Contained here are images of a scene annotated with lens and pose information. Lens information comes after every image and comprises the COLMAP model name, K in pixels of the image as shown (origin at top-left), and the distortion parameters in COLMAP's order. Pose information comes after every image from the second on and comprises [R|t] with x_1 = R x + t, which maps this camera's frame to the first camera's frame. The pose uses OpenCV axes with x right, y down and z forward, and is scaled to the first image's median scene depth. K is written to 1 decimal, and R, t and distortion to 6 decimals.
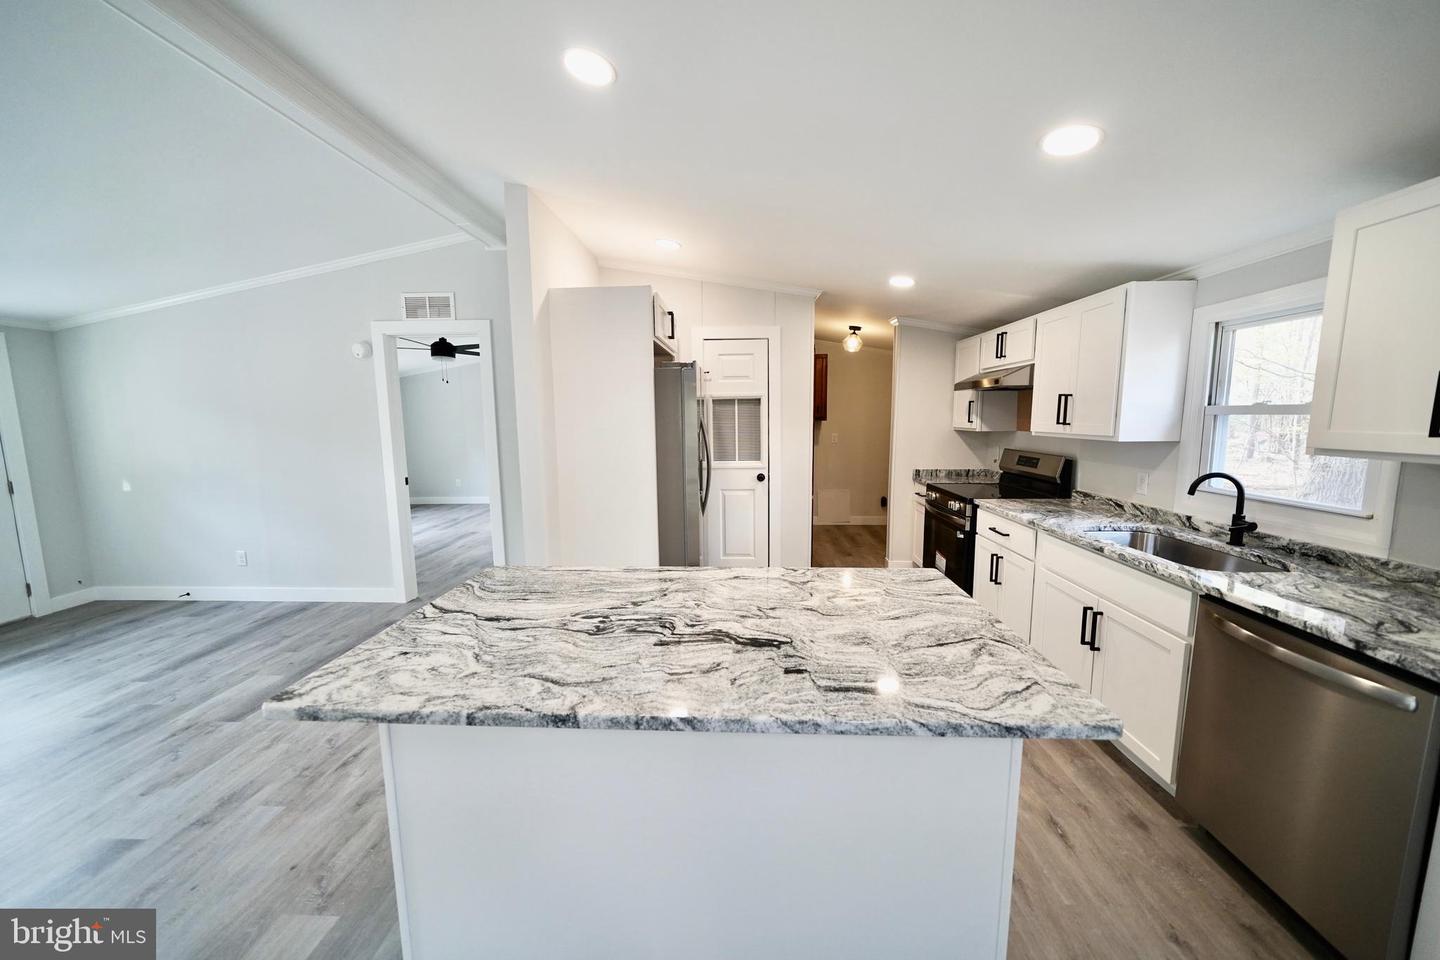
lens RADIAL K [[504.2, 0, 720.9], [0, 504.2, 480.0], [0, 0, 1]] dist [-0.005479, 0.000267]
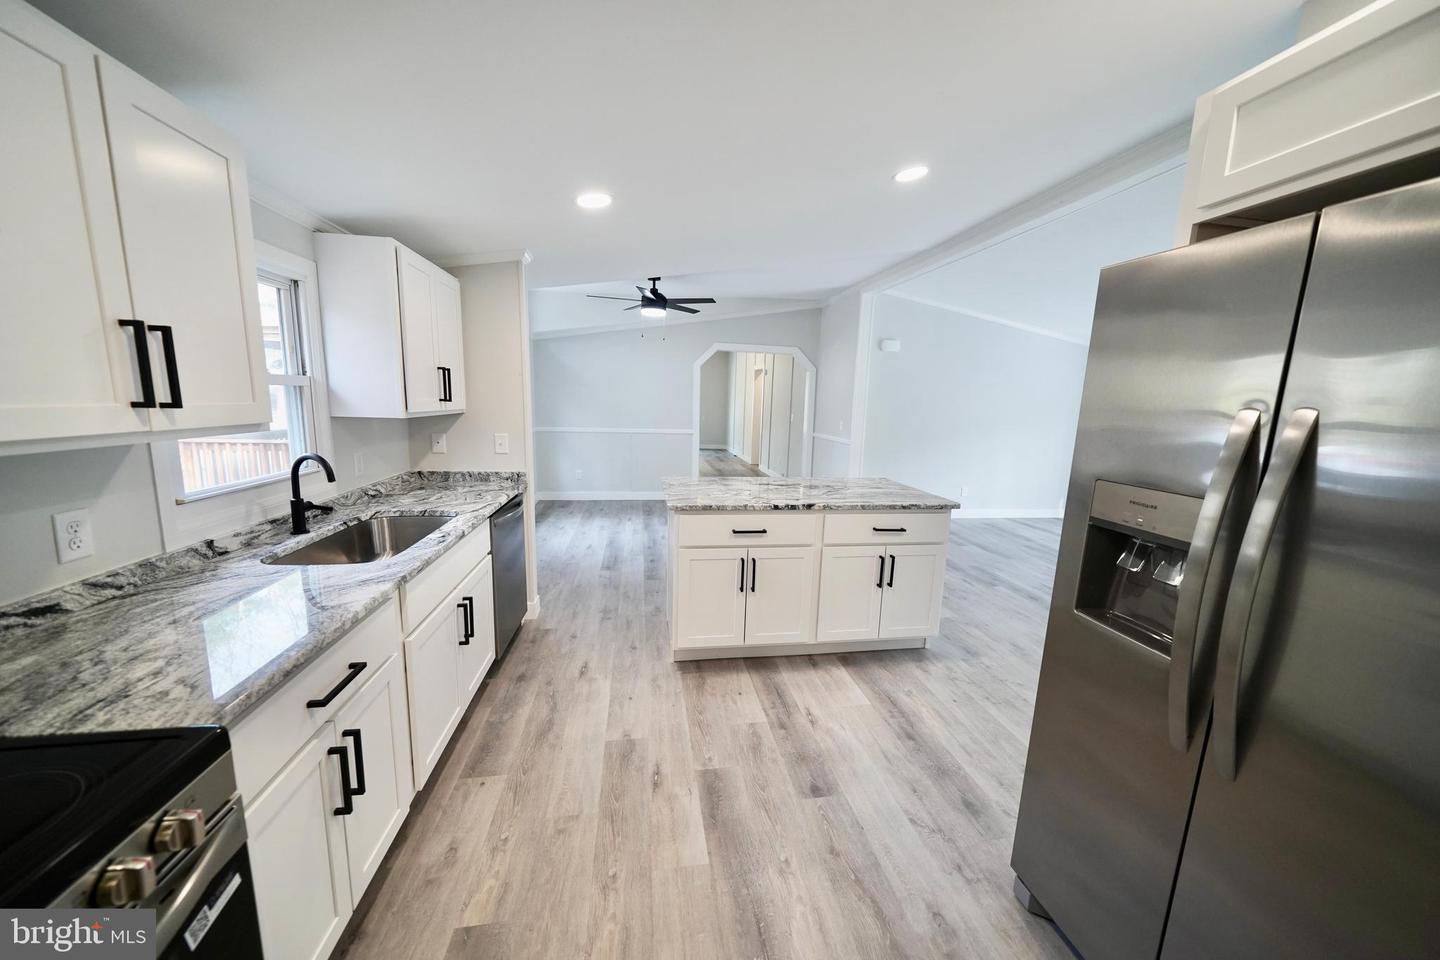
lens RADIAL K [[498.3, 0, 719.9], [0, 498.3, 478.3], [0, 0, 1]] dist [-0.004295, 0.000105]
pose [[-0.979056, 0.010298, -0.203329, 0.475212], [-0.048245, 0.958537, 0.280855, -0.245917], [0.197791, 0.284782, -0.937965, 1.938994]]
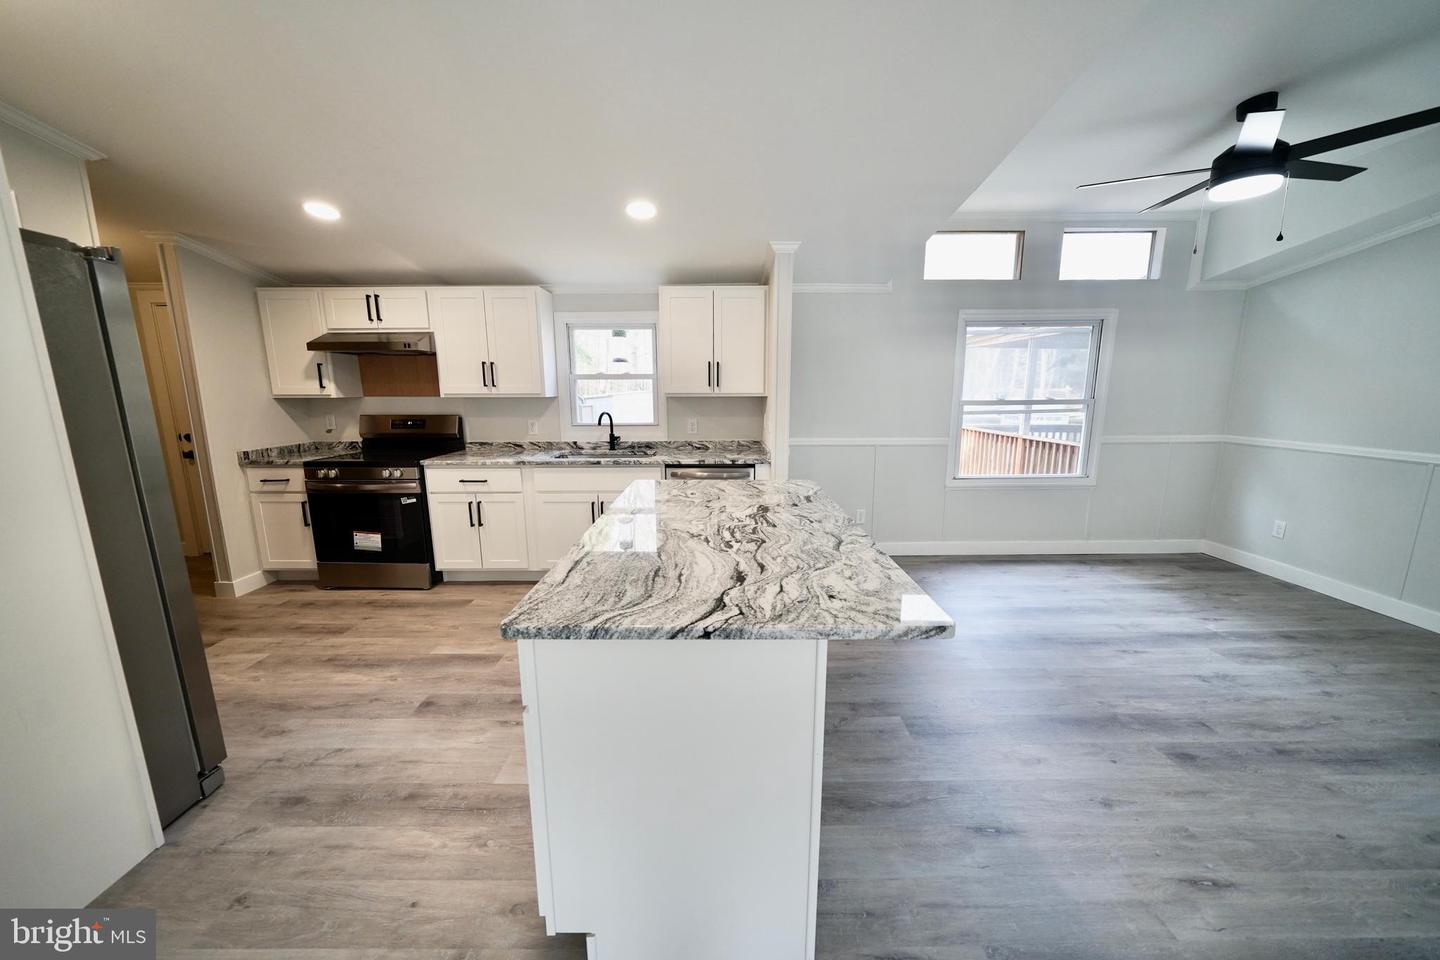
lens RADIAL K [[504.2, 0, 720.9], [0, 504.2, 480.0], [0, 0, 1]] dist [-0.005479, 0.000267]
pose [[-0.049114, -0.170779, 0.984085, -0.843595], [0.130257, 0.975764, 0.175836, -0.038510], [-0.990263, 0.136820, -0.025678, 0.664401]]
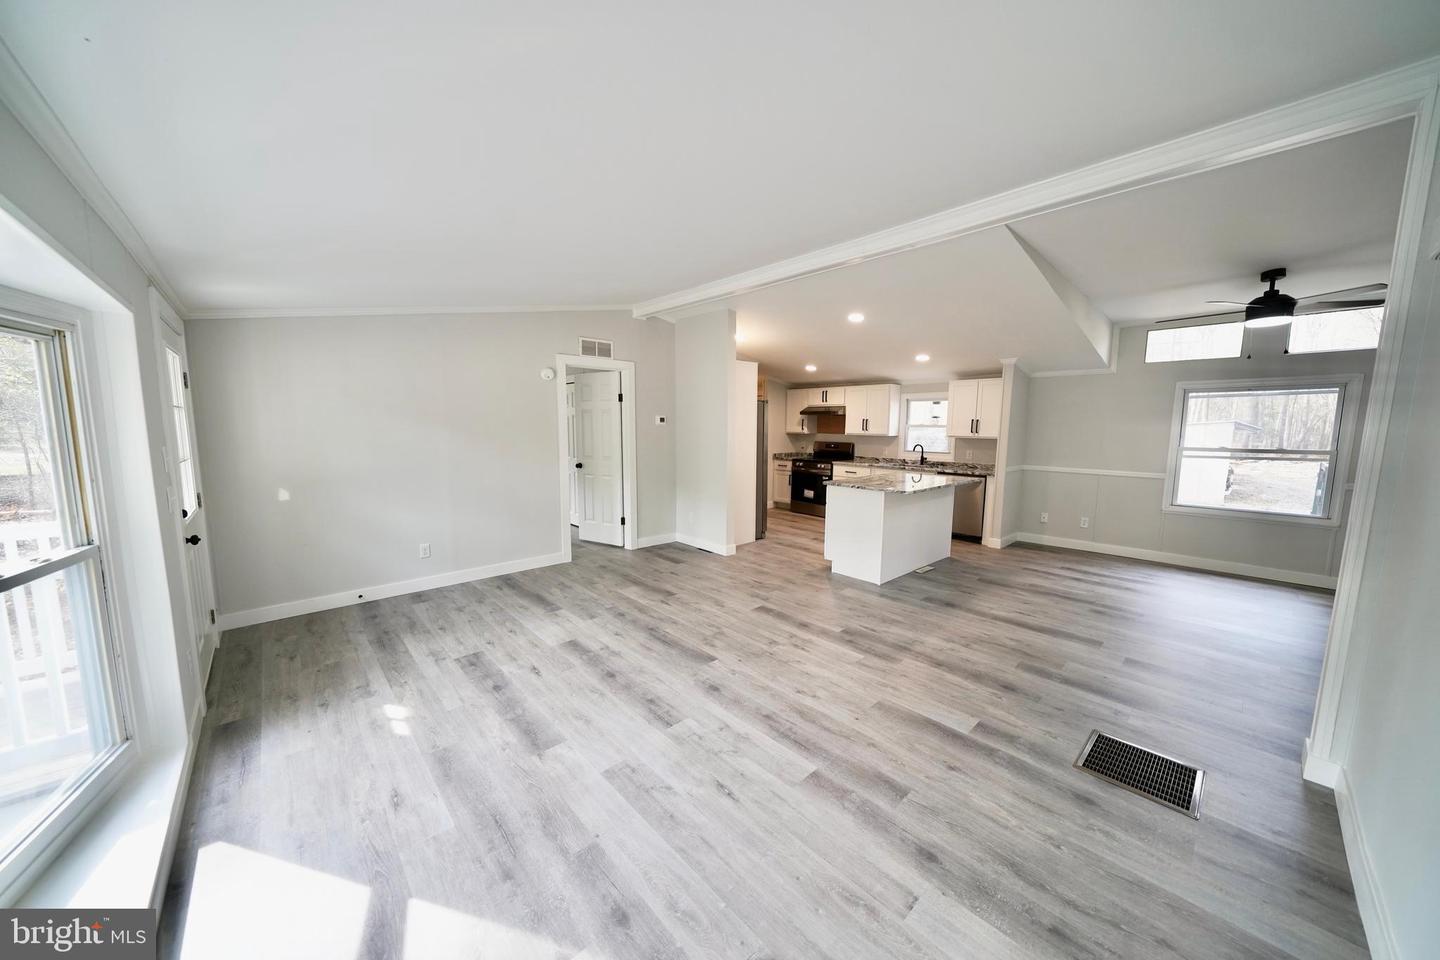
lens RADIAL K [[491.0, 0, 720.0], [0, 491.0, 480.0], [0, 0, 1]] dist [-0.004879, 0.000048]
pose [[0.705264, -0.068580, 0.705620, -2.367320], [0.077034, 0.996830, 0.019888, 0.058251], [-0.704747, 0.040330, 0.708311, -0.421143]]
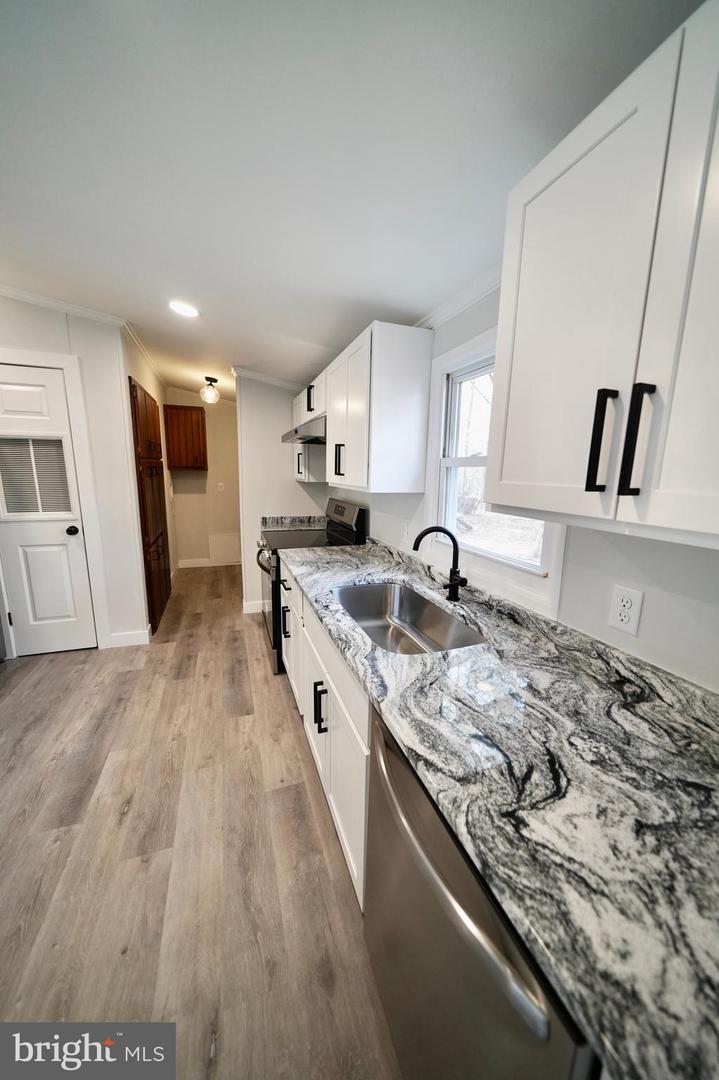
lens RADIAL K [[372.3, 0, 357.7], [0, 372.3, 540.7], [0, 0, 1]] dist [-0.005060, 0.000120]
pose [[0.925733, -0.042131, 0.375825, 0.581961], [0.019984, 0.997836, 0.062633, -0.034855], [-0.377650, -0.050471, 0.924572, 0.399950]]
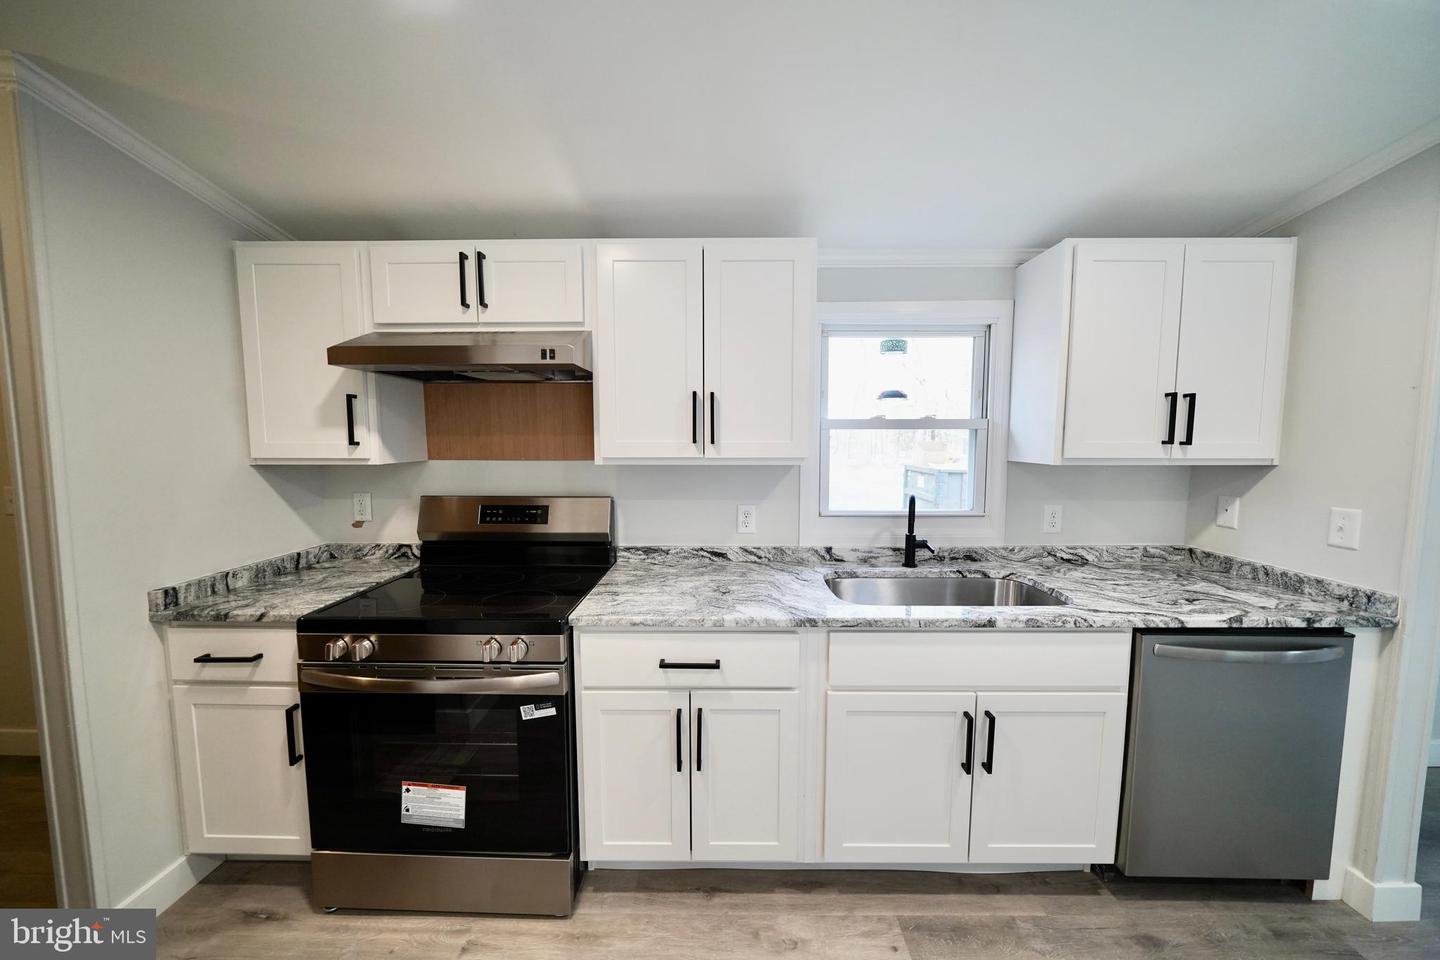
lens RADIAL K [[495.2, 0, 722.1], [0, 495.2, 477.8], [0, 0, 1]] dist [-0.005773, 0.000147]
pose [[-0.036336, -0.073506, 0.996633, 0.124251], [0.127909, 0.988746, 0.077587, -0.151884], [-0.991120, 0.130298, -0.026525, 1.348598]]
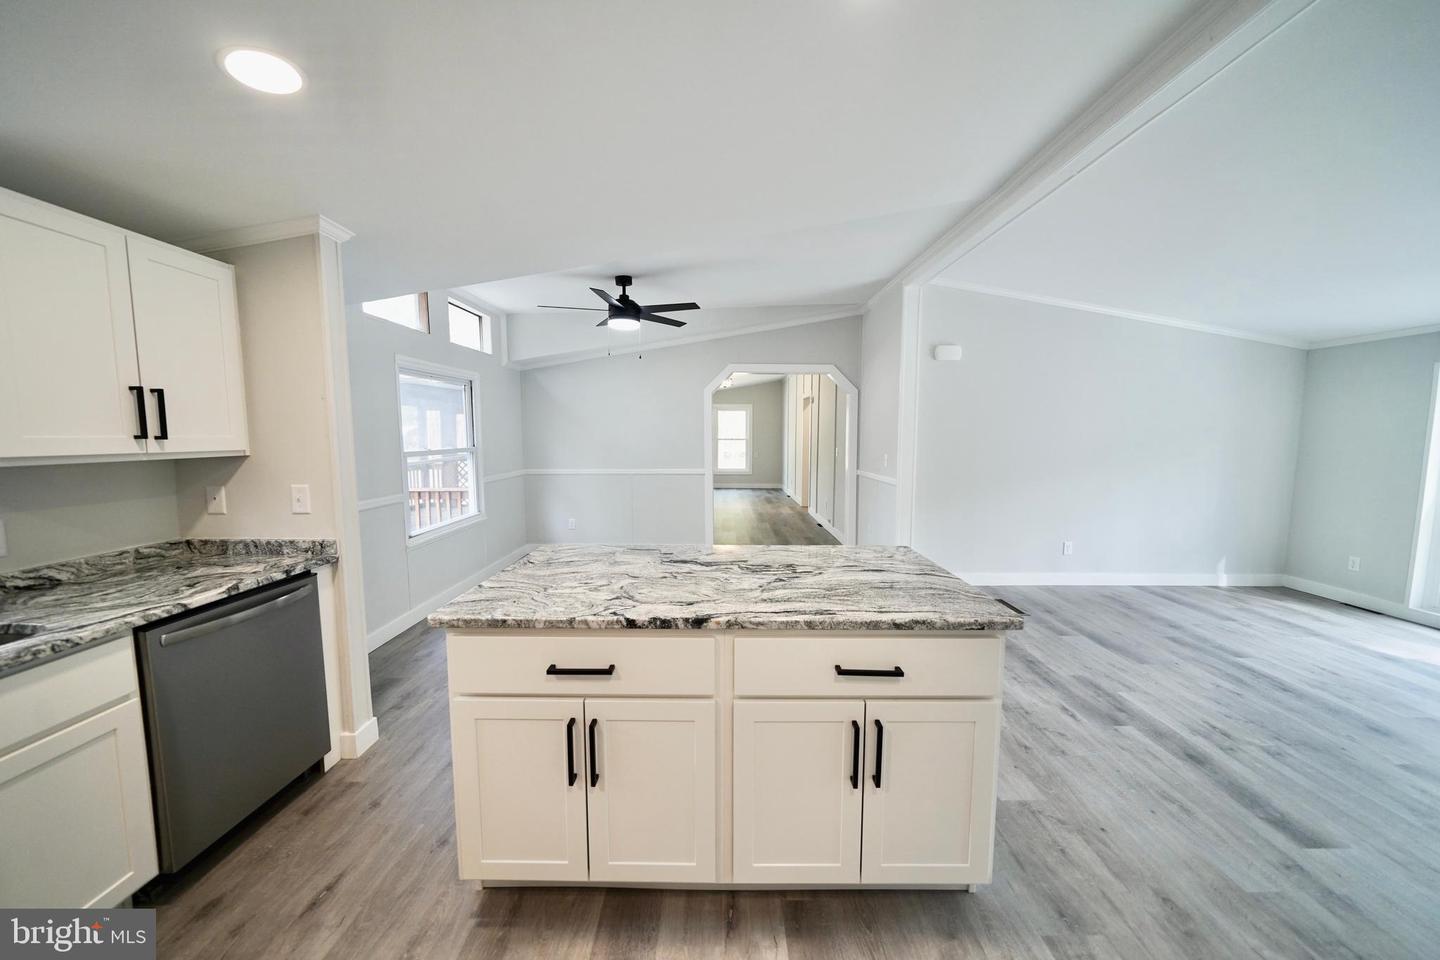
lens RADIAL K [[504.2, 0, 720.9], [0, 504.2, 480.0], [0, 0, 1]] dist [-0.005479, 0.000267]
pose [[-0.999110, 0.010830, -0.040767, 0.008921], [0.001753, 0.976303, 0.216400, -0.158508], [0.042144, 0.216136, -0.975453, 1.435694]]
